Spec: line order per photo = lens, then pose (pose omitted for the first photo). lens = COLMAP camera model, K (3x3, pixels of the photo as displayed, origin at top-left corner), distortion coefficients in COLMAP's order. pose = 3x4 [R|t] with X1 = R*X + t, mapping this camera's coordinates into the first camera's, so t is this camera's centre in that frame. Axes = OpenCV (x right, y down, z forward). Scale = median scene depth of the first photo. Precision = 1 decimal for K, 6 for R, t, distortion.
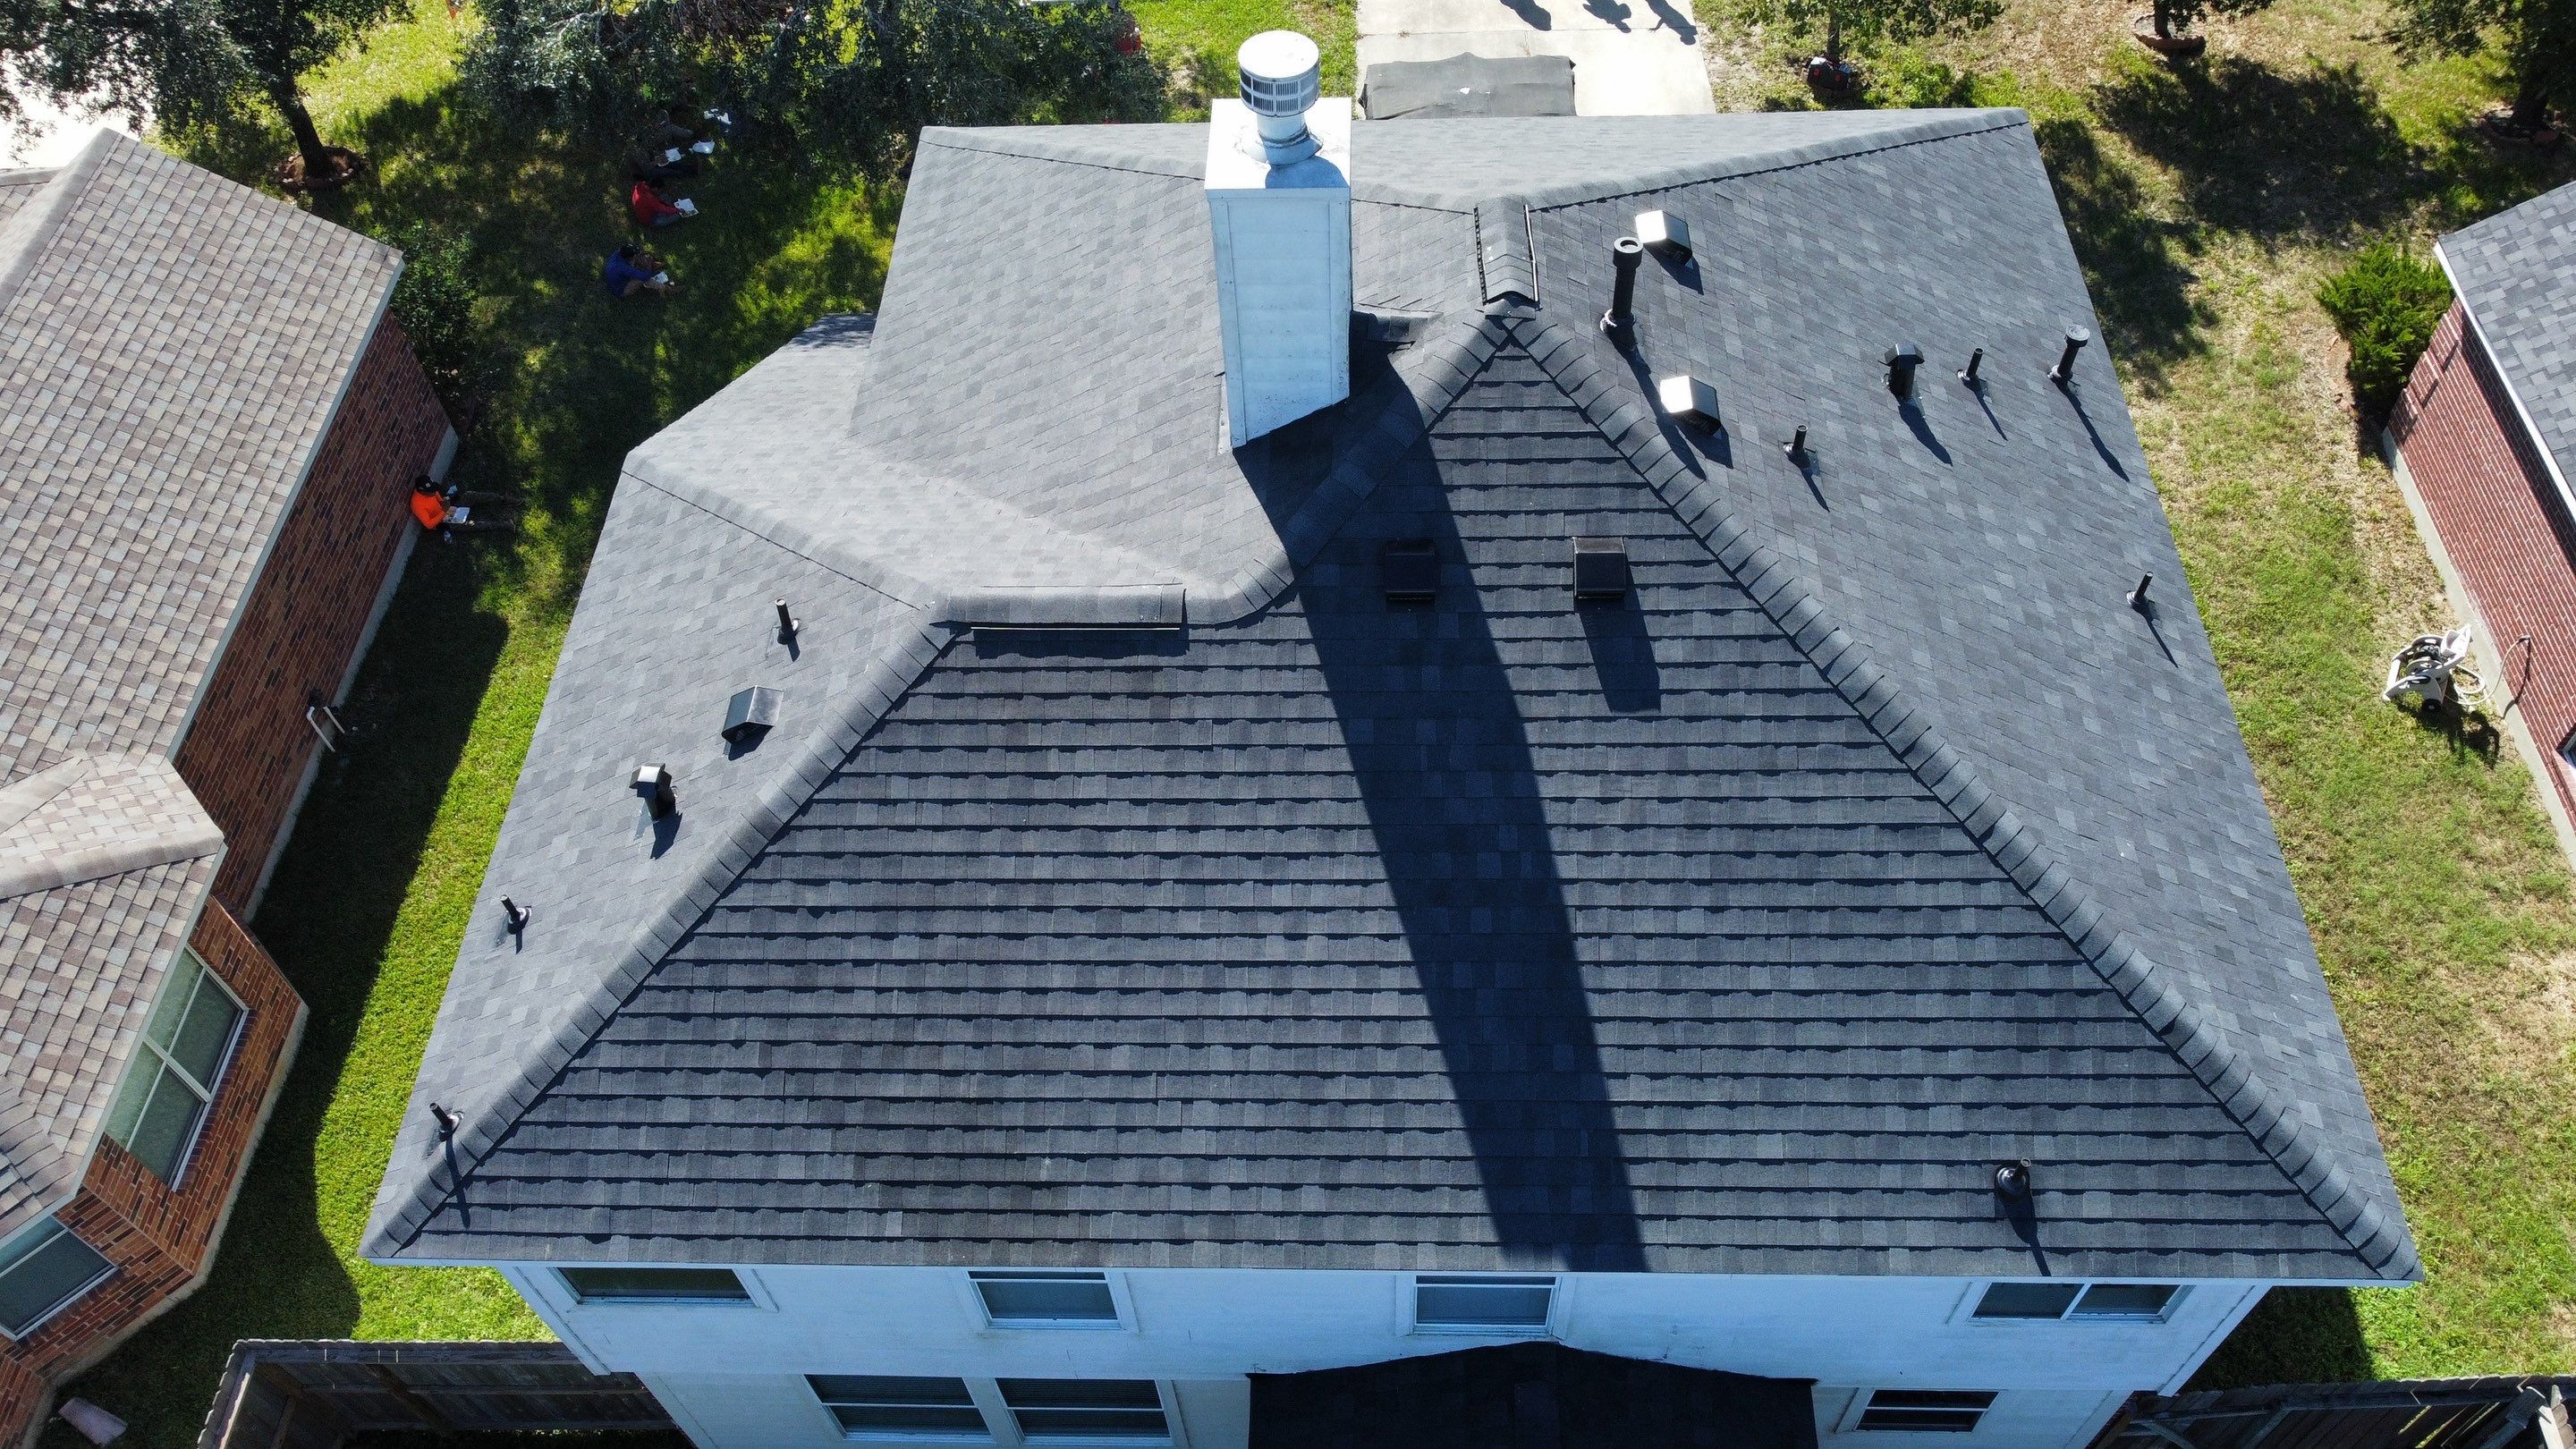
lens RADIAL K [[1958.5, 0, 1280.2], [0, 1958.5, 721.8], [0, 0, 1]] dist [0.003959, -0.008249]
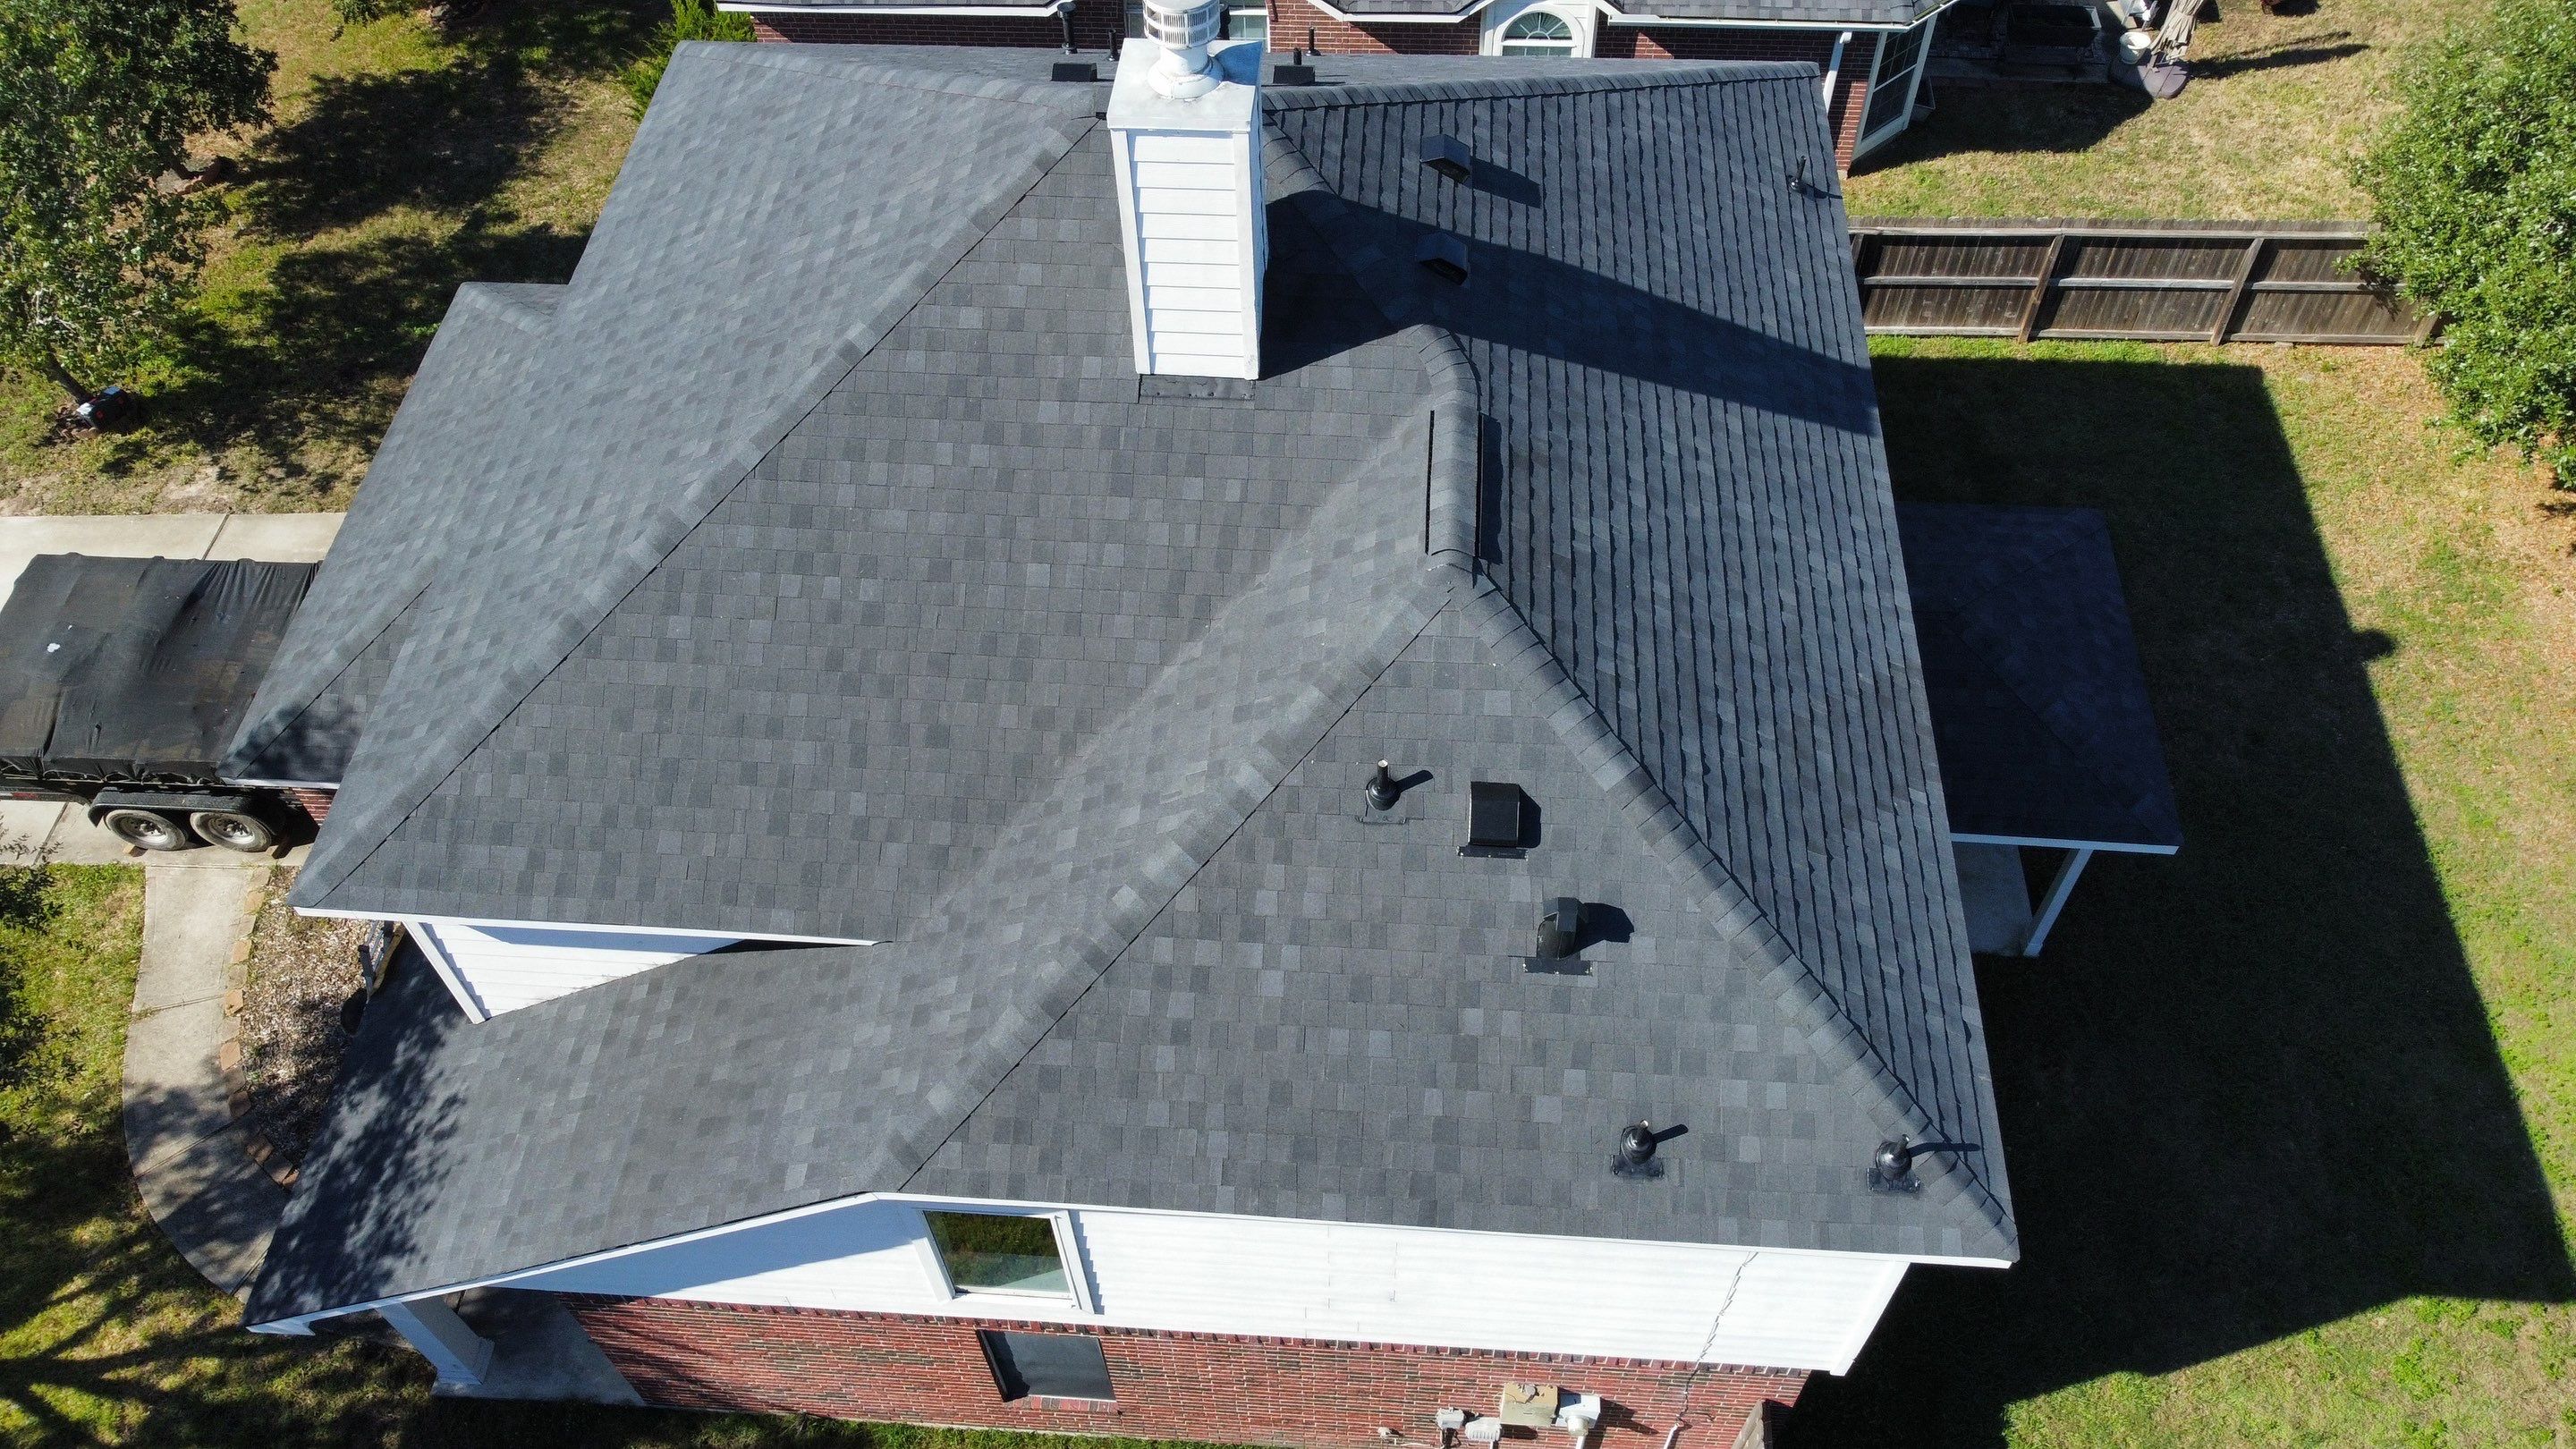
lens RADIAL K [[1958.5, 0, 1280.1], [0, 1958.5, 722.0], [0, 0, 1]] dist [0.003959, -0.008249]
pose [[0.043432, -0.759662, 0.648866, -0.758961], [0.800852, 0.414764, 0.431981, -0.457215], [-0.597286, 0.500883, 0.626391, 0.395384]]
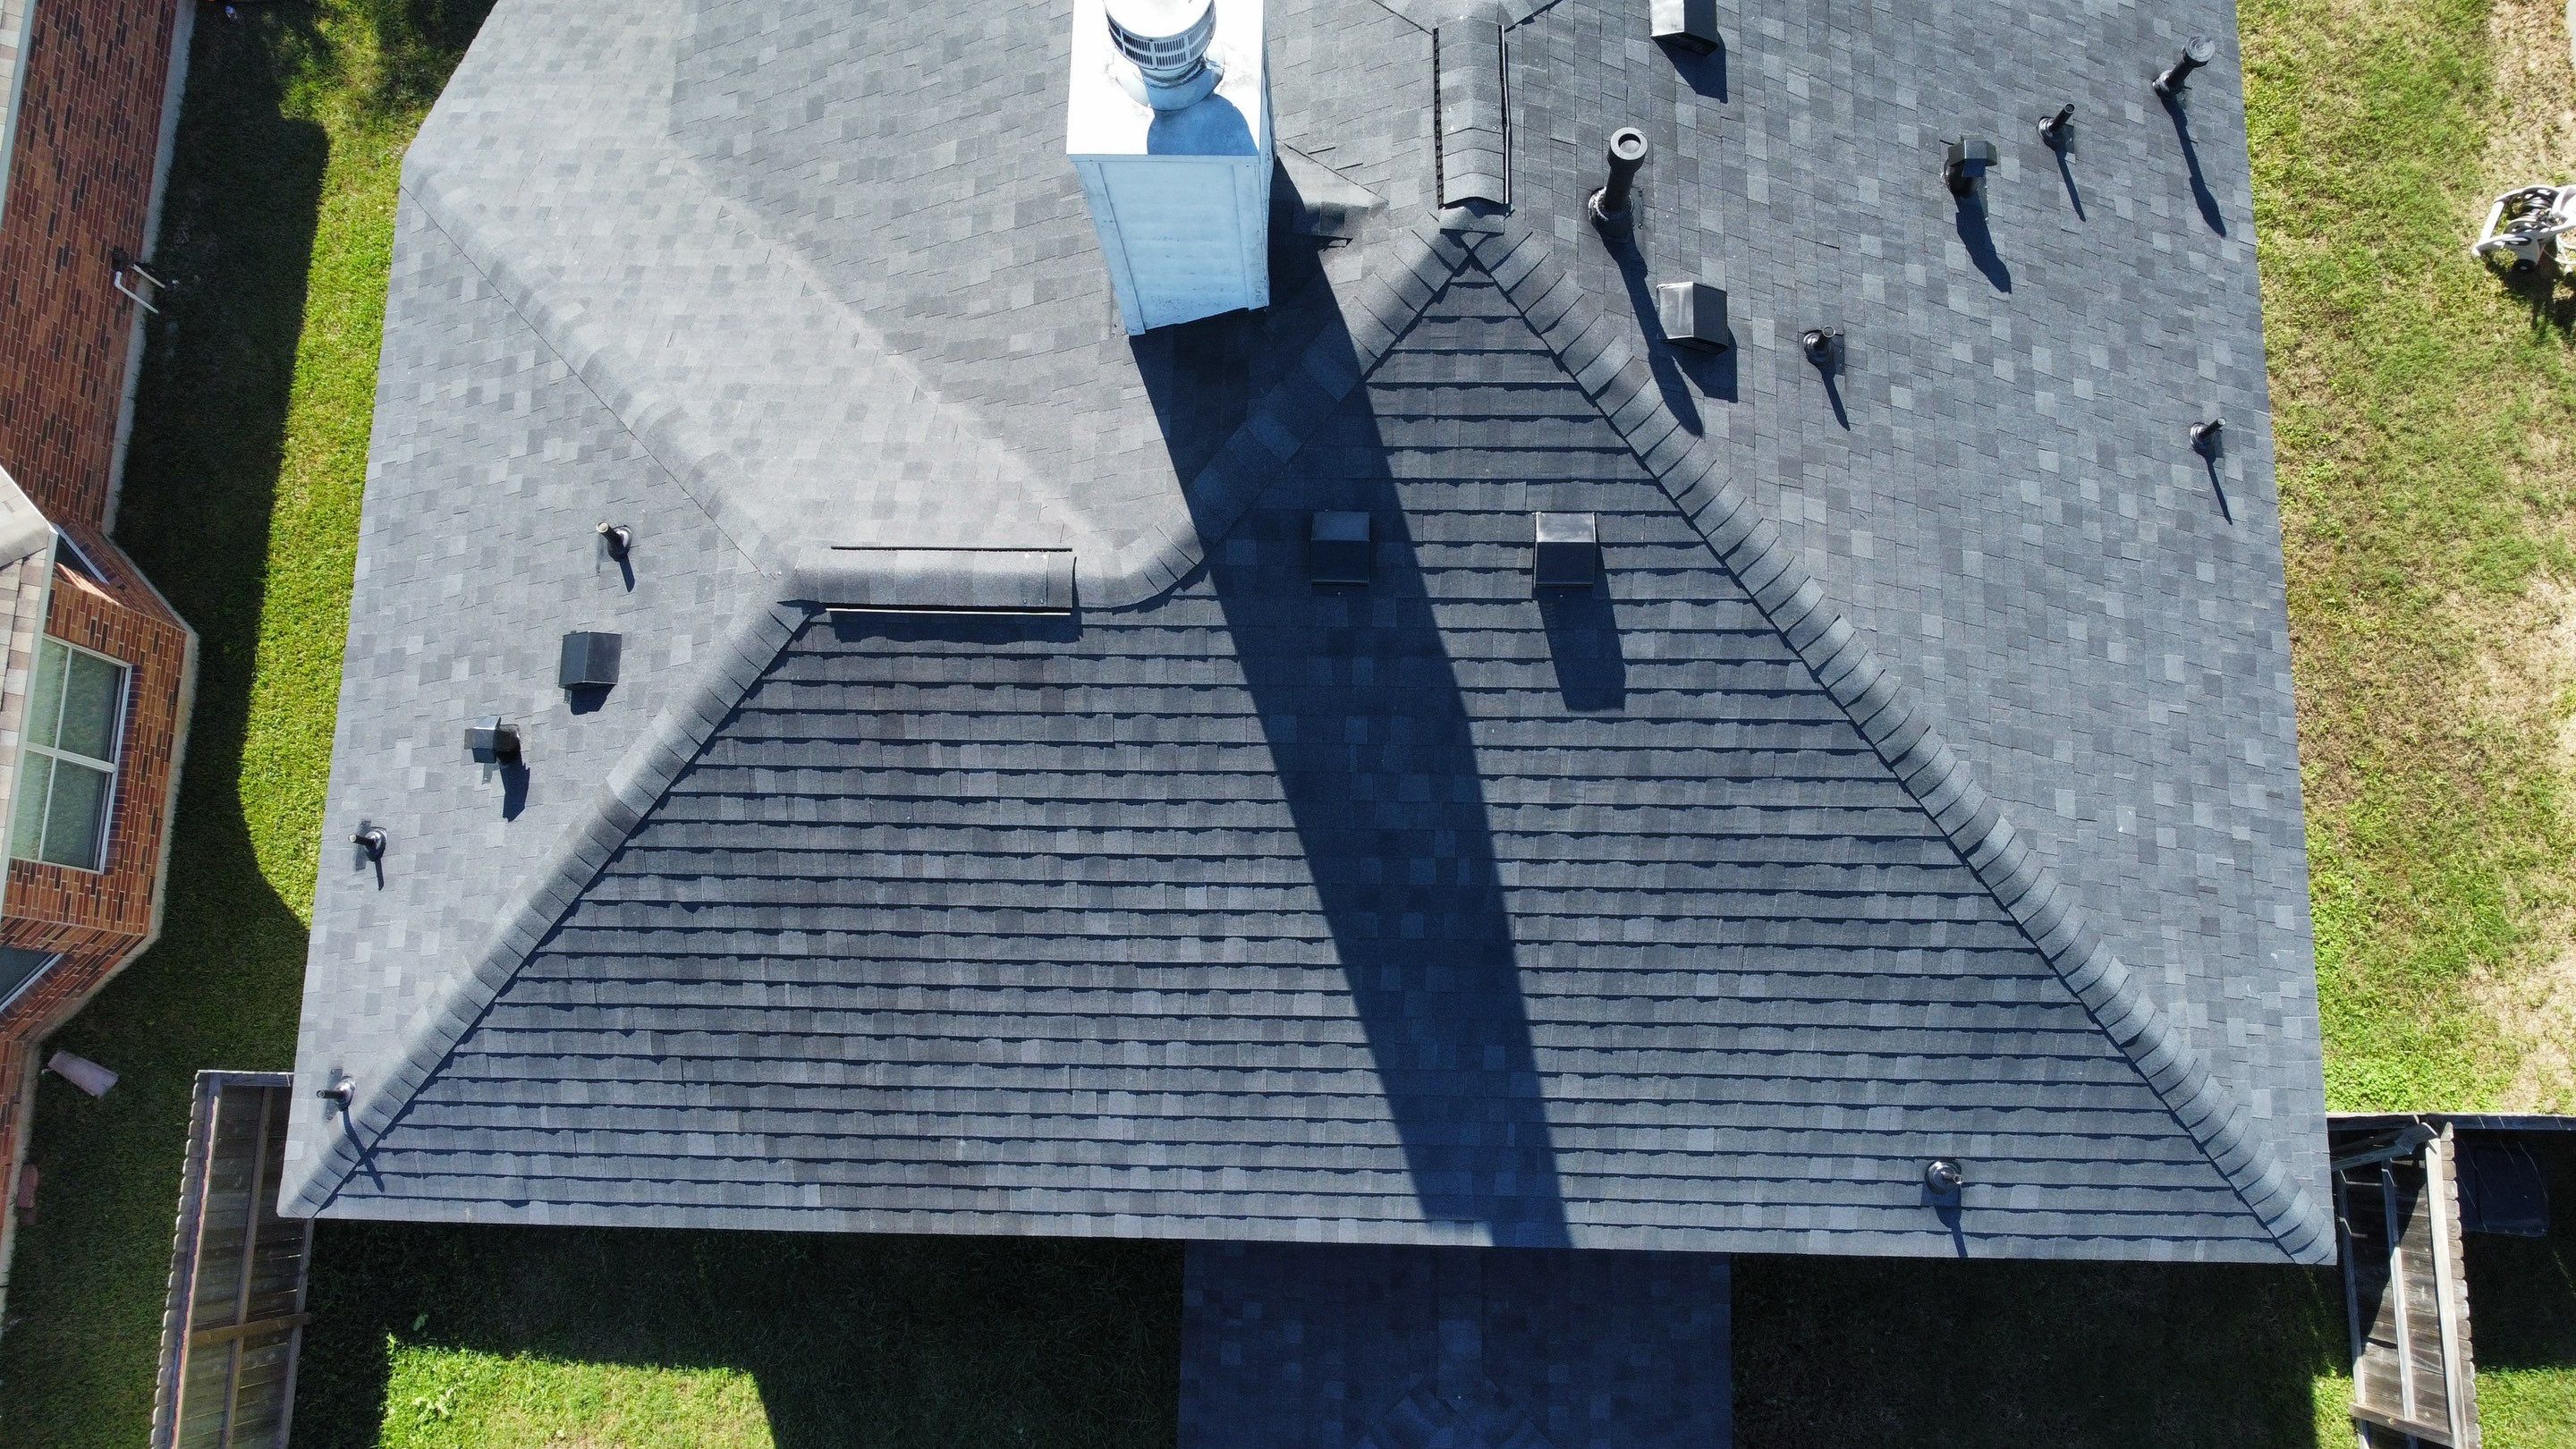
lens RADIAL K [[1958.5, 0, 1282.4], [0, 1958.5, 725.8], [0, 0, 1]] dist [0.003959, -0.008249]
pose [[0.999944, -0.008792, 0.005911, 0.030189], [0.005172, 0.892065, 0.451878, -0.329803], [-0.009246, -0.451822, 0.892060, 0.181303]]
